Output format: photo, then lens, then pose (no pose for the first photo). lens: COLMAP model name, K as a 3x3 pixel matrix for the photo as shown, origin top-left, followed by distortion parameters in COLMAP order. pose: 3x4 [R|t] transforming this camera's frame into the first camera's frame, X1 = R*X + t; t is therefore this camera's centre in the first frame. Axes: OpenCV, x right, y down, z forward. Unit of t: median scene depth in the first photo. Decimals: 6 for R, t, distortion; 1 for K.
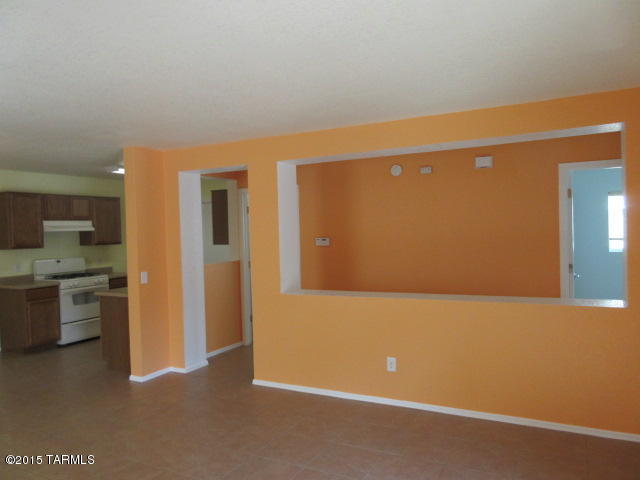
lens RADIAL K [[478.4, 0, 322.8], [0, 478.4, 242.0], [0, 0, 1]] dist [-0.004909, -0.000917]
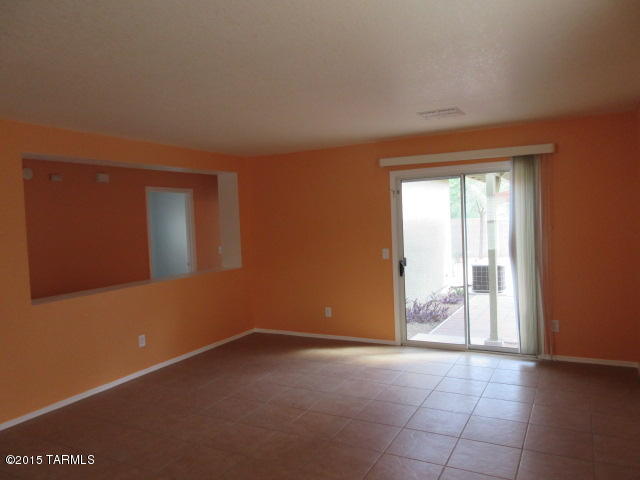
lens RADIAL K [[478.4, 0, 319.7], [0, 478.4, 241.5], [0, 0, 1]] dist [-0.004909, -0.000917]
pose [[0.008714, -0.017774, 0.999804, -0.749307], [0.066989, 0.997606, 0.017151, 0.009968], [-0.997716, 0.066826, 0.009884, 0.371265]]
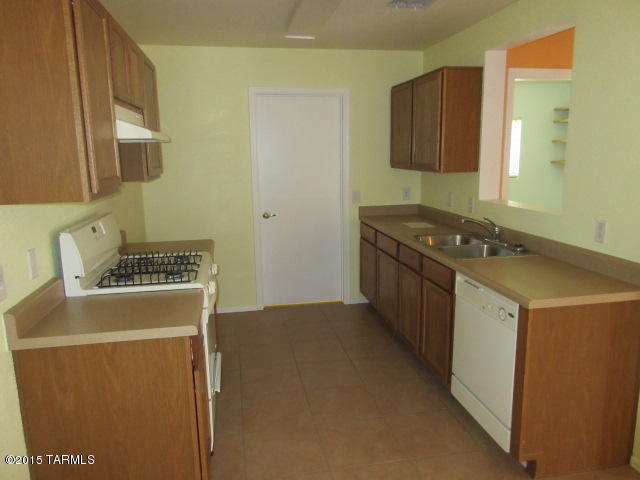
lens RADIAL K [[478.4, 0, 323.0], [0, 478.4, 242.0], [0, 0, 1]] dist [-0.004909, -0.000917]
pose [[0.779257, -0.106305, 0.617623, -0.771861], [0.016612, 0.988666, 0.149208, 0.000969], [-0.626484, -0.106011, 0.772191, 0.759939]]
